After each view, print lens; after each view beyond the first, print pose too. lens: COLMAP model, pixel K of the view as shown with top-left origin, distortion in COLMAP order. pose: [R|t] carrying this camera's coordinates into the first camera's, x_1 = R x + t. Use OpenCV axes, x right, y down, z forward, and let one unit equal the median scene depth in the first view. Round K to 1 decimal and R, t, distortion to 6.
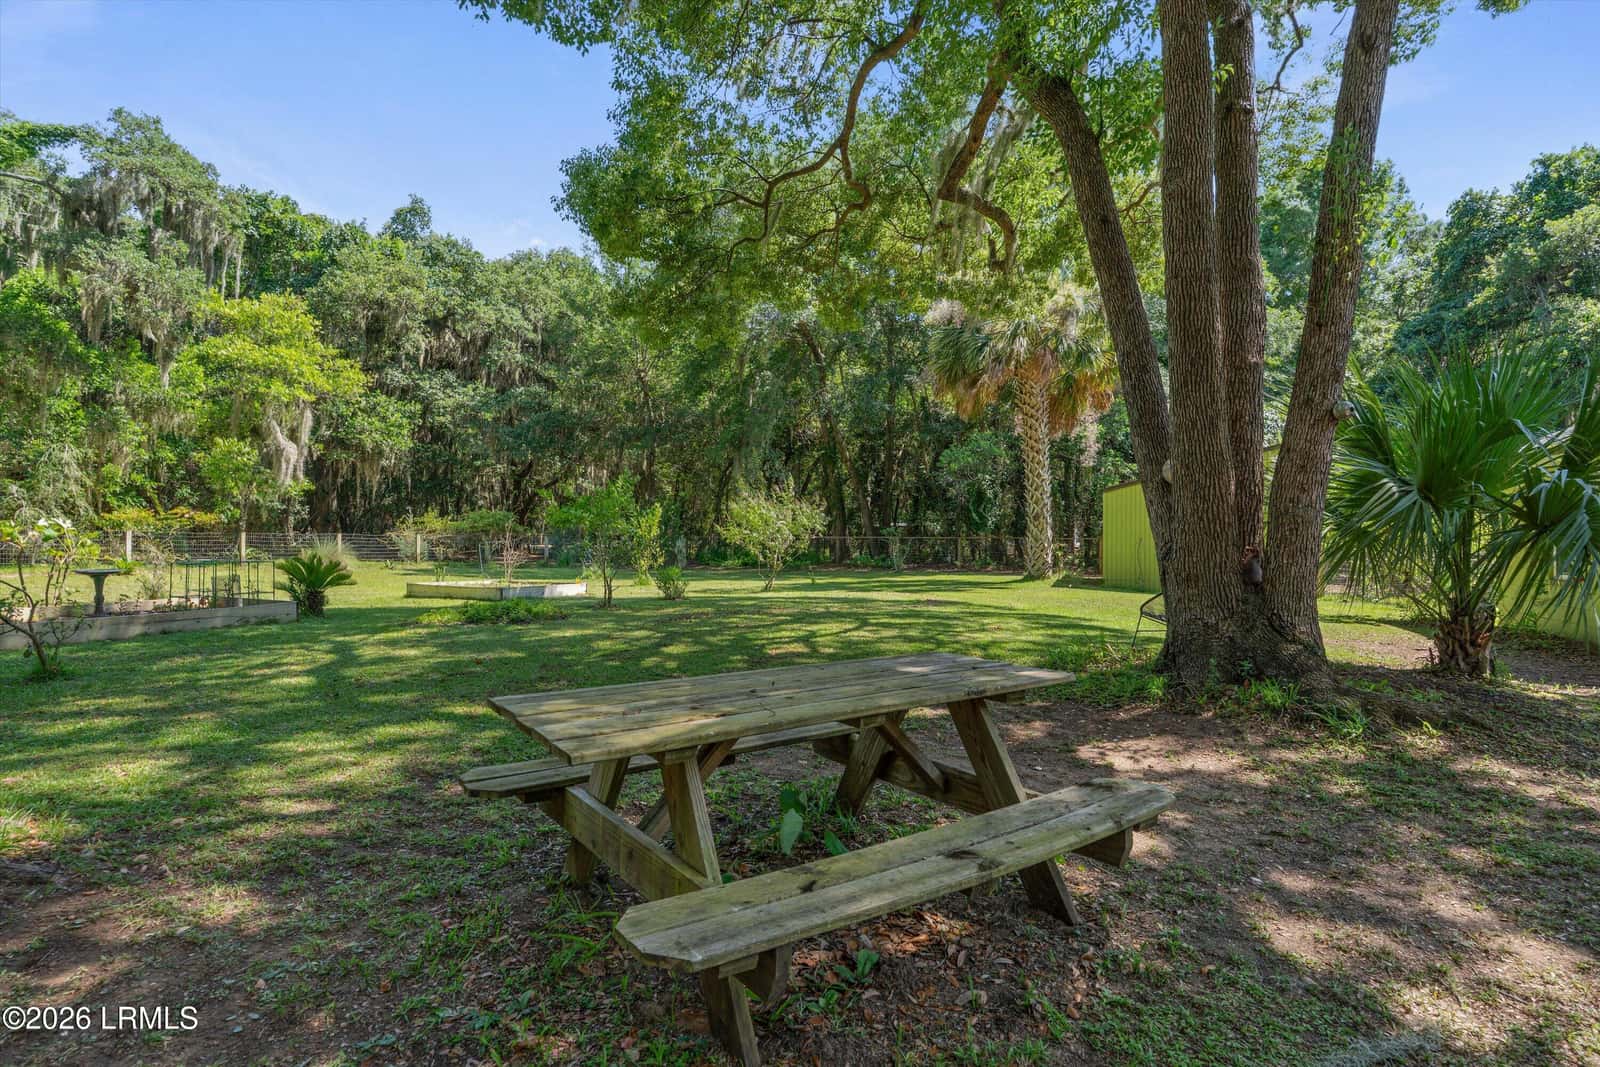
lens RADIAL K [[777.6, 0, 800.0], [0, 777.6, 533.5], [0, 0, 1]] dist [0.002480, 0.000528]
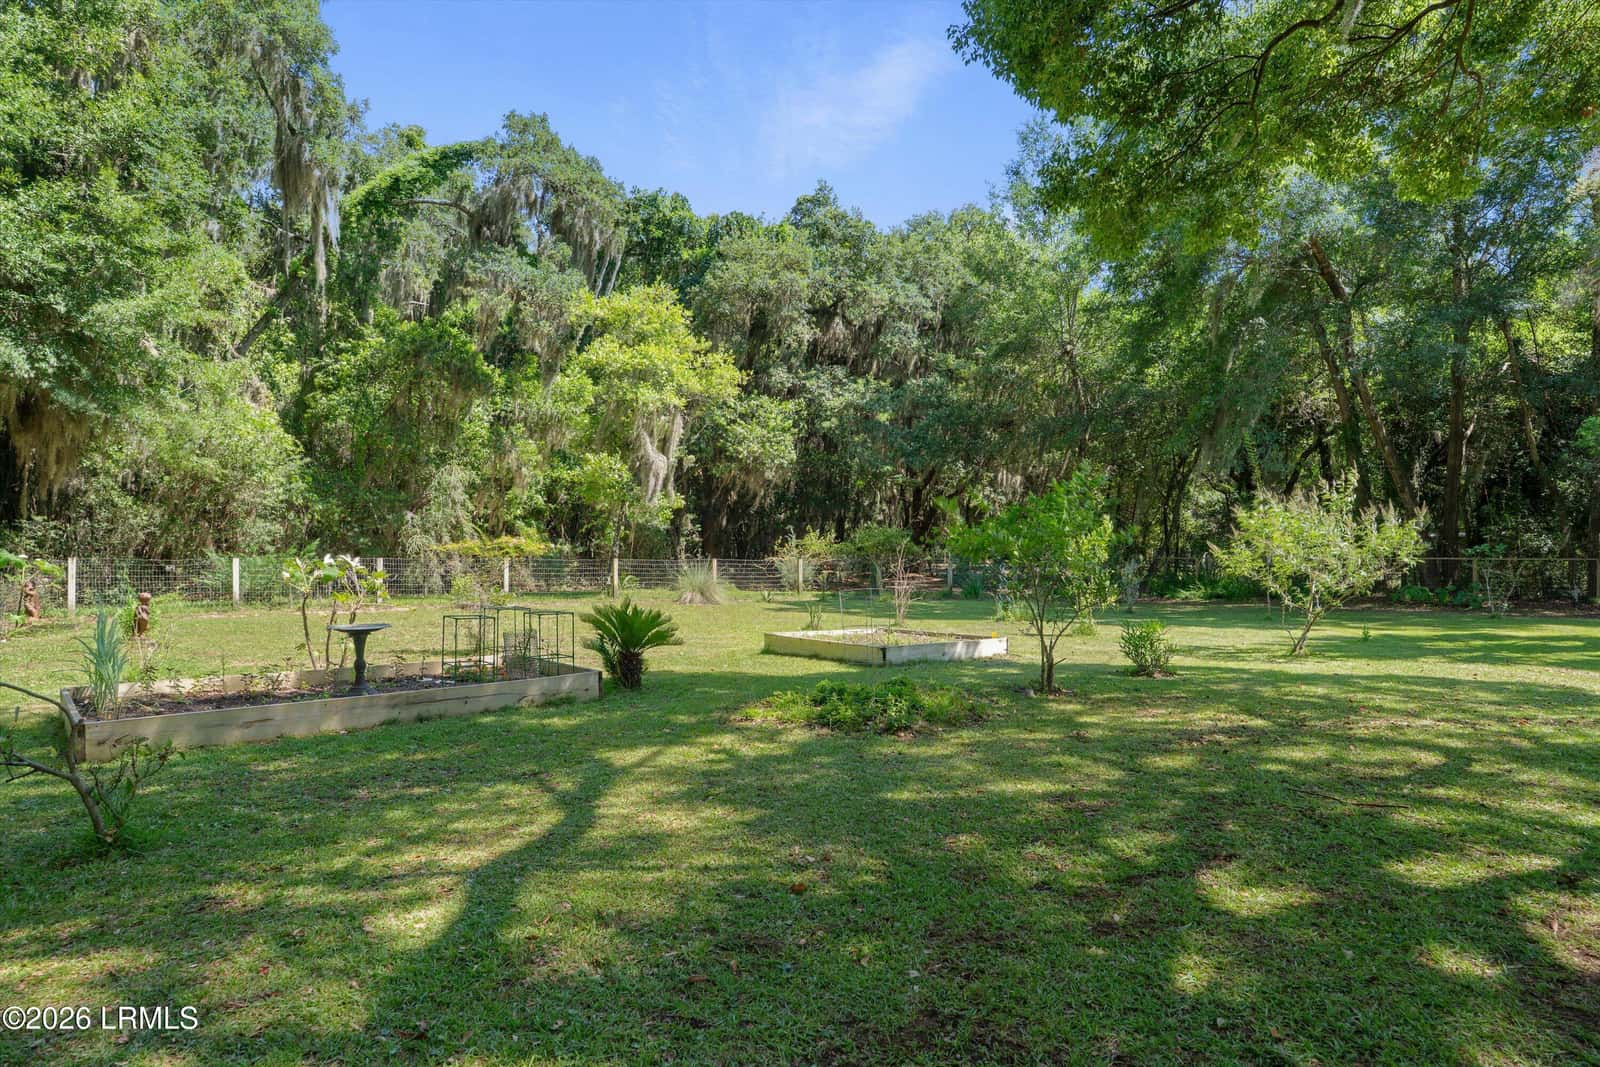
lens RADIAL K [[777.6, 0, 800.0], [0, 777.6, 533.5], [0, 0, 1]] dist [0.002480, 0.000528]
pose [[0.873870, -0.008399, -0.486087, -0.085922], [0.002408, 0.999913, -0.012948, -0.015354], [0.486154, 0.010144, 0.873814, 0.274734]]
